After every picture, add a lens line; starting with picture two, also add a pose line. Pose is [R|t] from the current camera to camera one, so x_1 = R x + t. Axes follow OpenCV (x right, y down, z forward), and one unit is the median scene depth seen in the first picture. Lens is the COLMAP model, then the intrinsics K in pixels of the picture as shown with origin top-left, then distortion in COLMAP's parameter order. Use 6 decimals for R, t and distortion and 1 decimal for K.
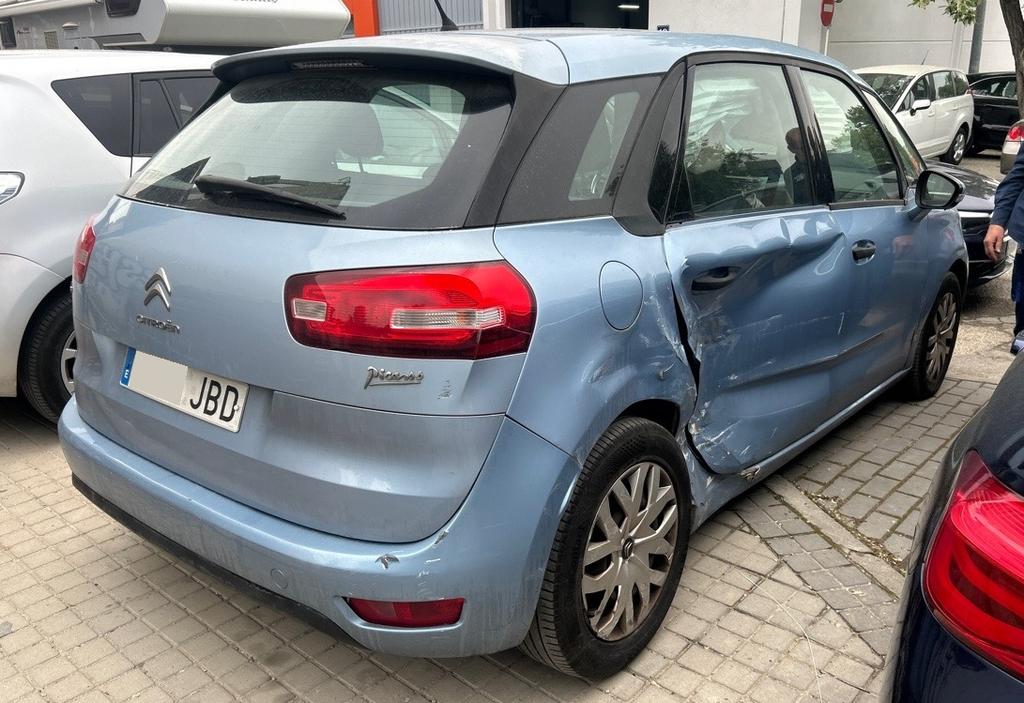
lens RADIAL K [[871.4, 0, 514.2], [0, 871.4, 375.6], [0, 0, 1]] dist [0.102075, -0.215863]
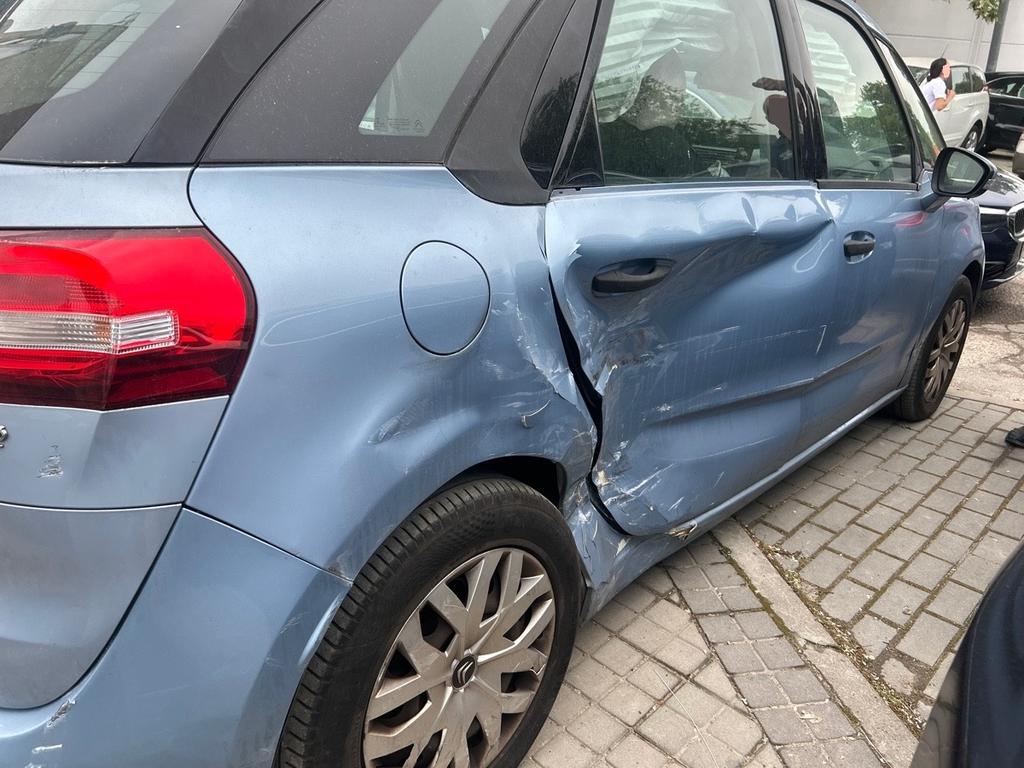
lens RADIAL K [[773.3, 0, 512.0], [0, 773.3, 384.0], [0, 0, 1]] dist [0.079273, -0.132198]
pose [[0.997511, 0.060759, -0.035772, 0.137907], [-0.058512, 0.996431, 0.060834, -0.048834], [0.039340, -0.058589, 0.997507, 0.328903]]
